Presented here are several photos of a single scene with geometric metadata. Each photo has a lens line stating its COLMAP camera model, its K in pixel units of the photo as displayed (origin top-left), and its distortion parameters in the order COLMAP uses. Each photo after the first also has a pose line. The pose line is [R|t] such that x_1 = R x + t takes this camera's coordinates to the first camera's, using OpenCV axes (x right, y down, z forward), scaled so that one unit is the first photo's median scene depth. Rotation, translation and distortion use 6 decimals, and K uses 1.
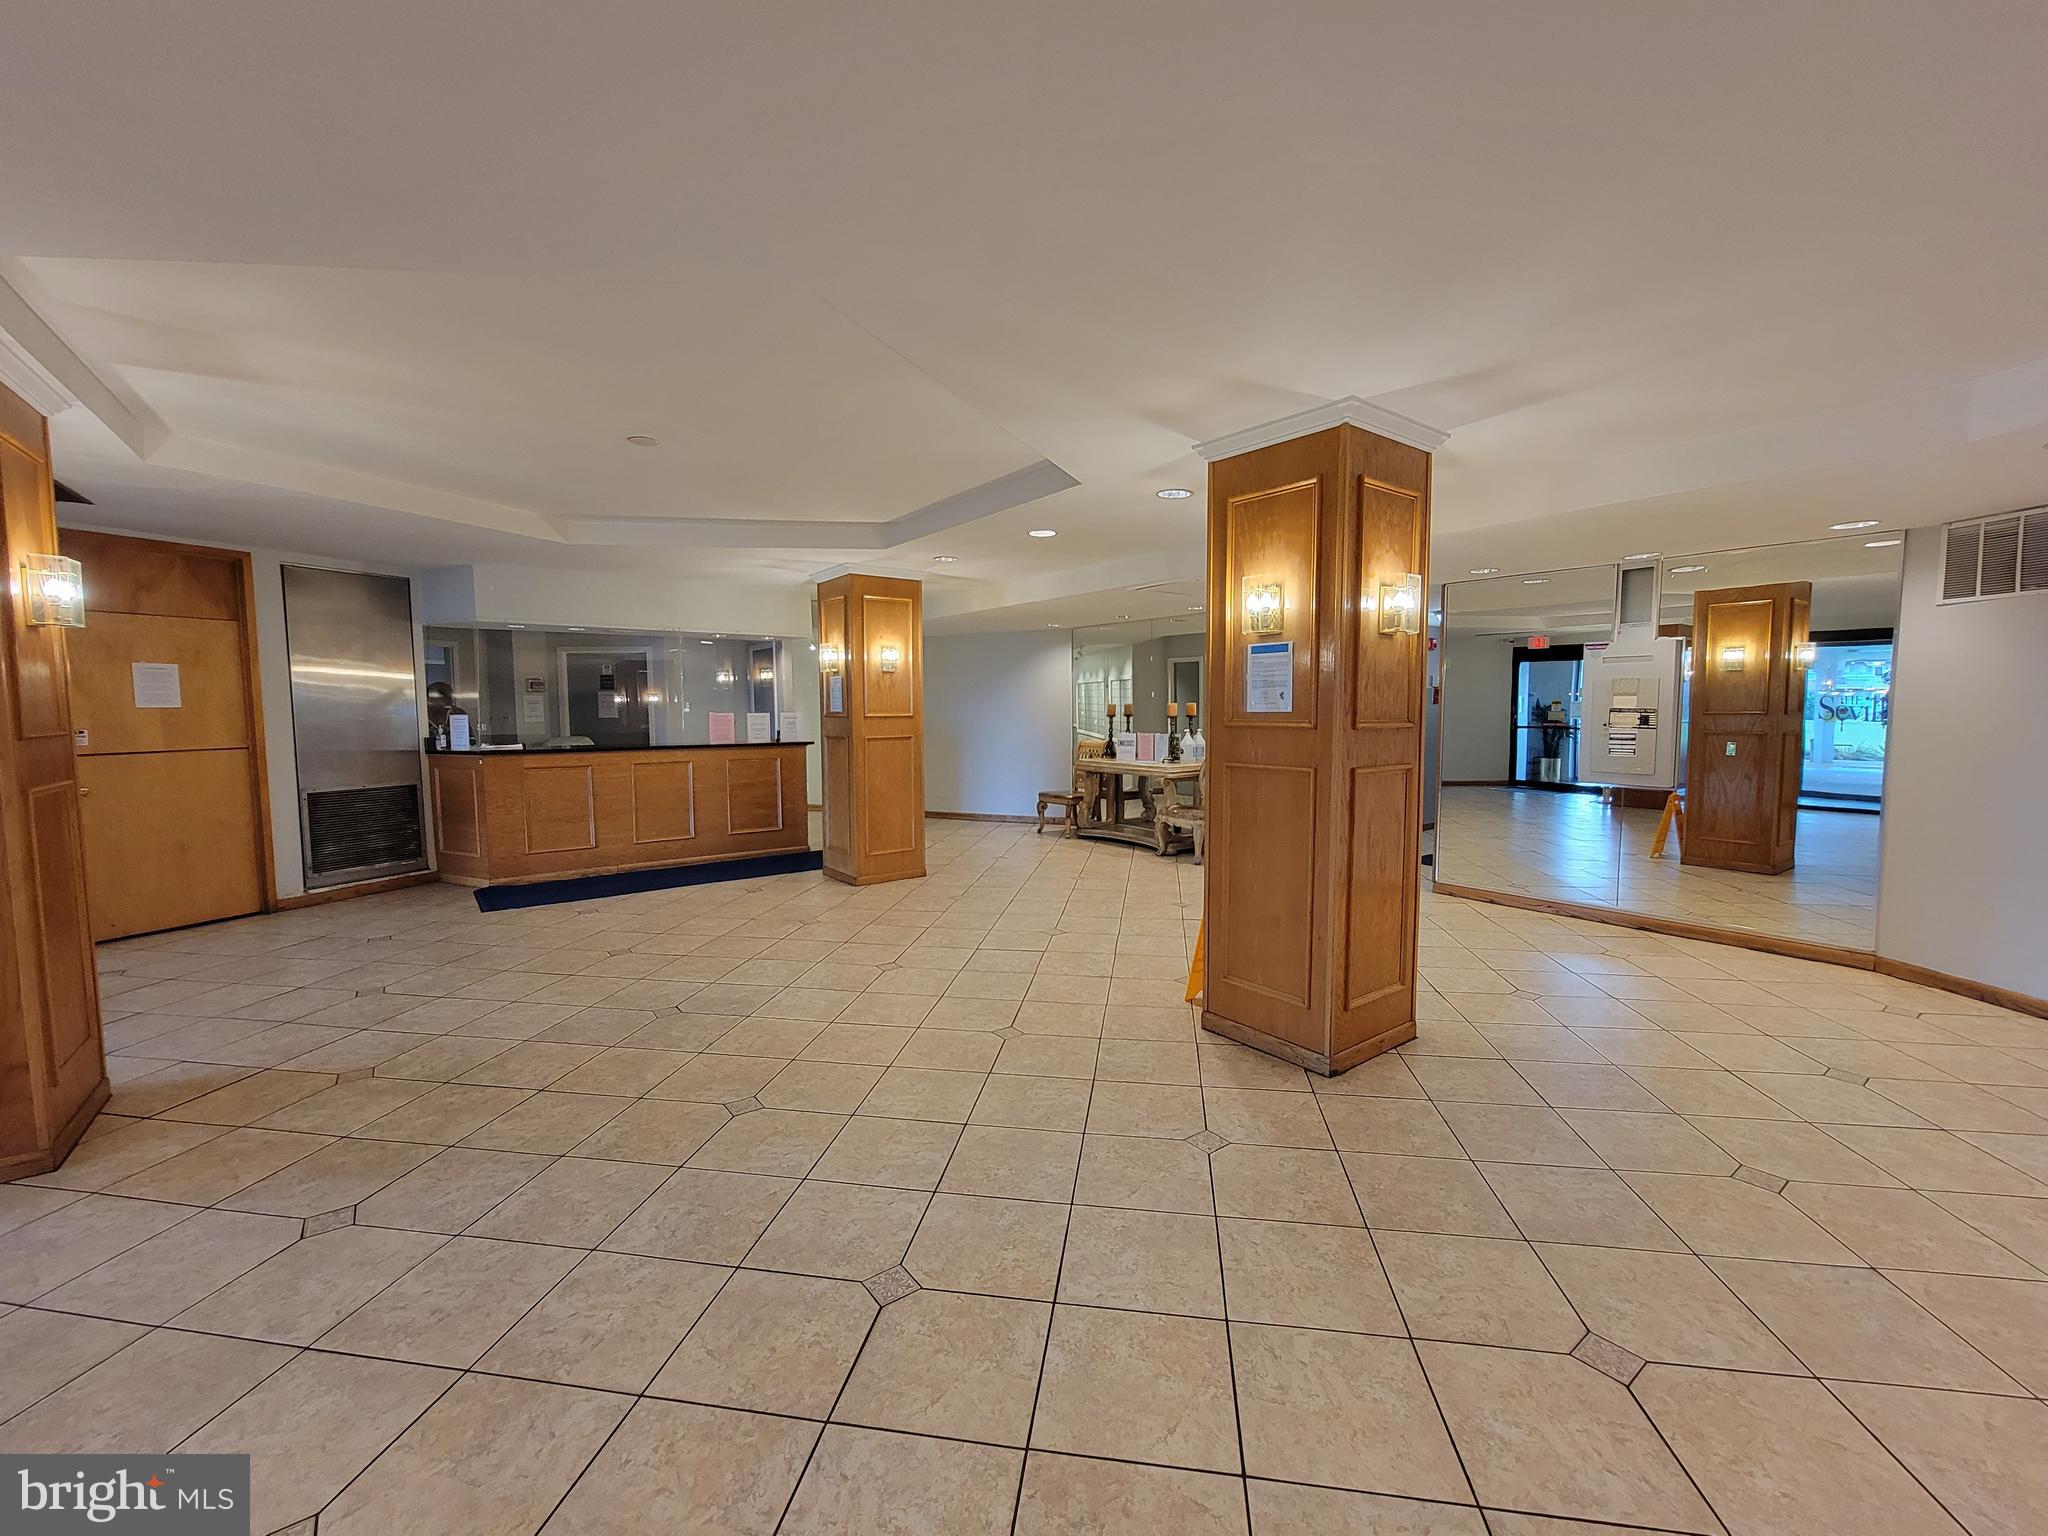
lens RADIAL K [[831.1, 0, 1027.9], [0, 831.1, 766.9], [0, 0, 1]] dist [-0.002882, 0.000171]
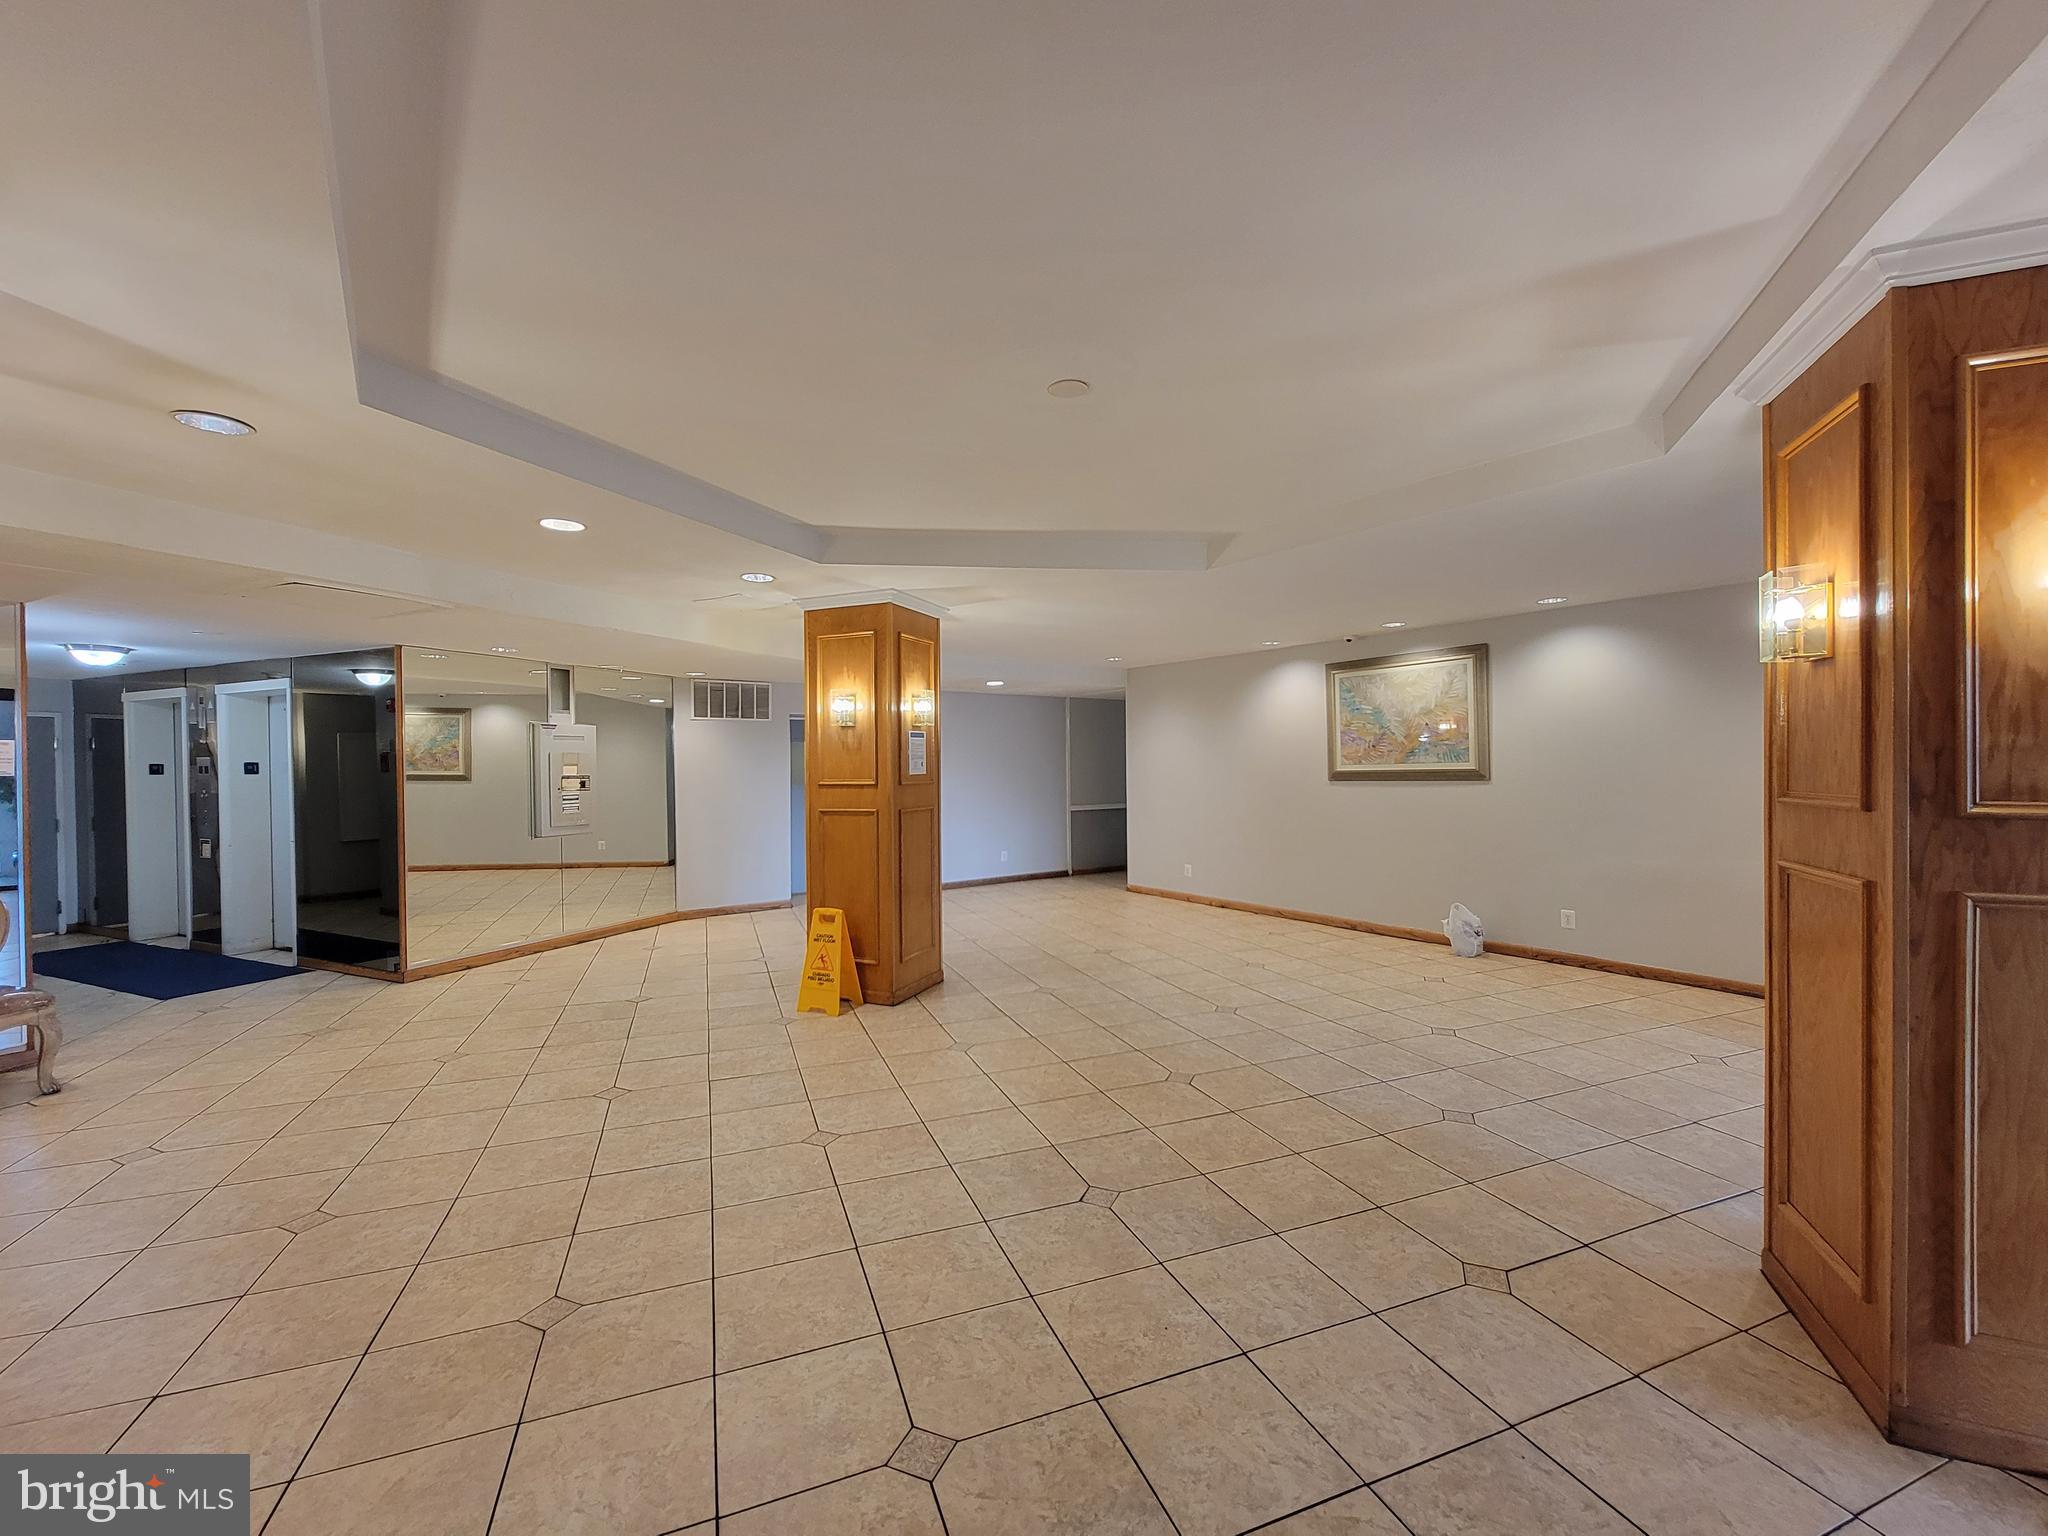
lens RADIAL K [[831.1, 0, 1027.1], [0, 831.1, 767.7], [0, 0, 1]] dist [-0.002882, 0.000171]
pose [[-0.498054, 0.004026, 0.867137, -1.123613], [0.076392, 0.996305, 0.039251, -0.116806], [-0.863775, 0.085792, -0.496521, 1.509900]]
